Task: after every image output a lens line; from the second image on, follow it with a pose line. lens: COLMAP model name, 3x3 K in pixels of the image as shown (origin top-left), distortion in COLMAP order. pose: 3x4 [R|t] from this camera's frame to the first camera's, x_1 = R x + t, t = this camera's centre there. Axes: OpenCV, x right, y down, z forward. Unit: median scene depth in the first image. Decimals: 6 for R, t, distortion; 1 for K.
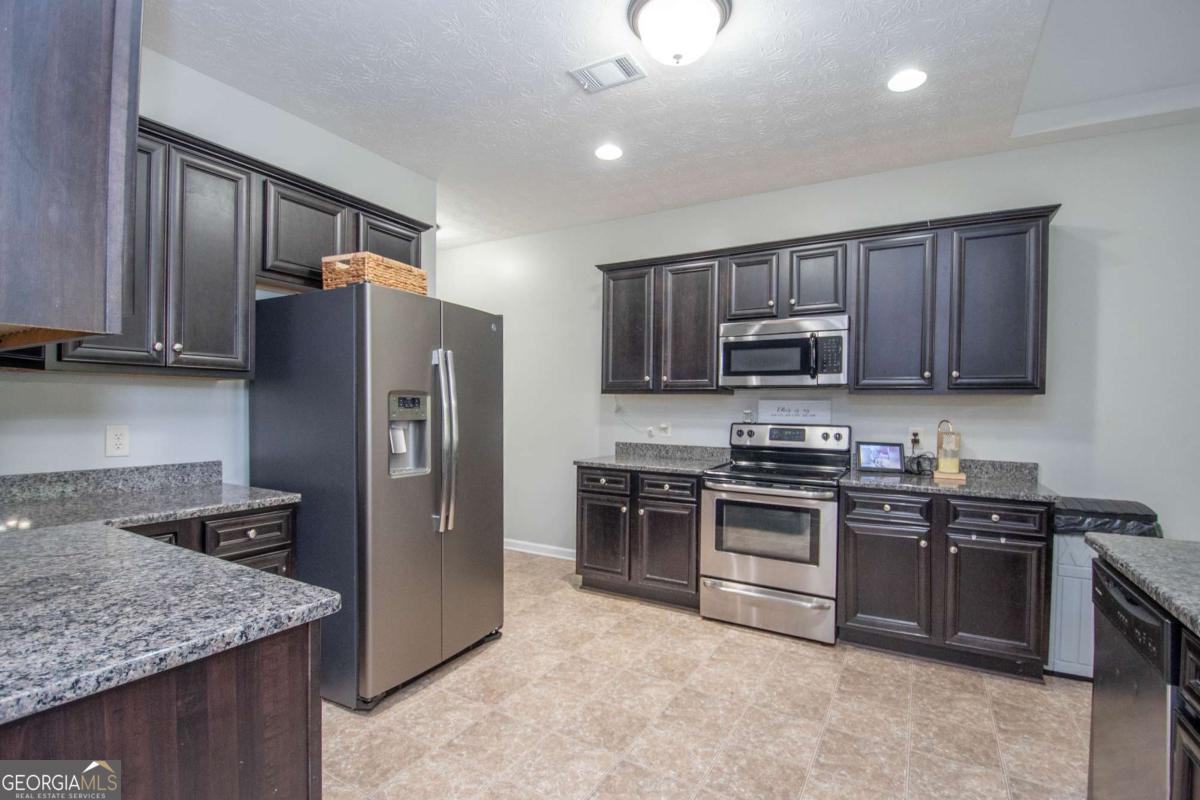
lens RADIAL K [[529.8, 0, 597.6], [0, 529.8, 411.2], [0, 0, 1]] dist [0.004515, -0.018071]
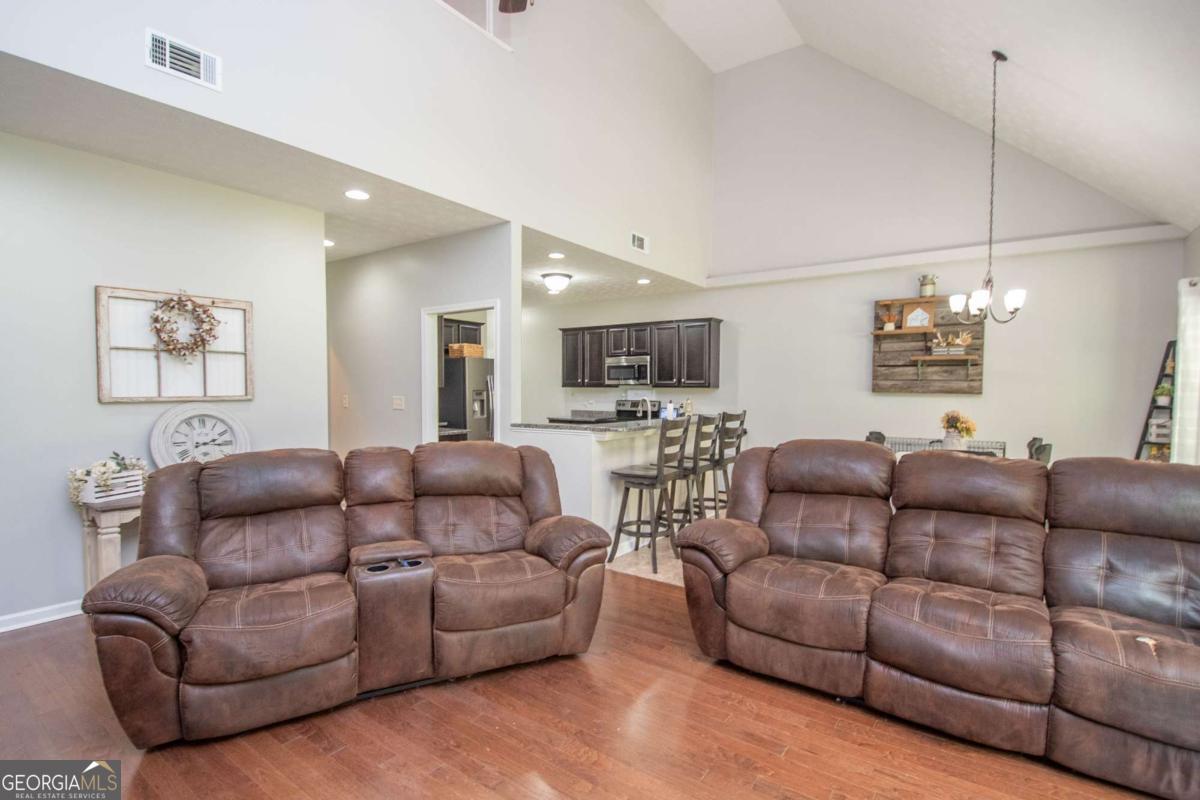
lens RADIAL K [[560.1, 0, 601.0], [0, 560.1, 415.2], [0, 0, 1]] dist [0.002908, -0.021941]
pose [[0.994654, -0.004105, -0.103184, 0.498263], [0.008442, 0.999098, 0.041628, -0.016119], [0.102920, -0.042276, 0.993791, -1.573801]]
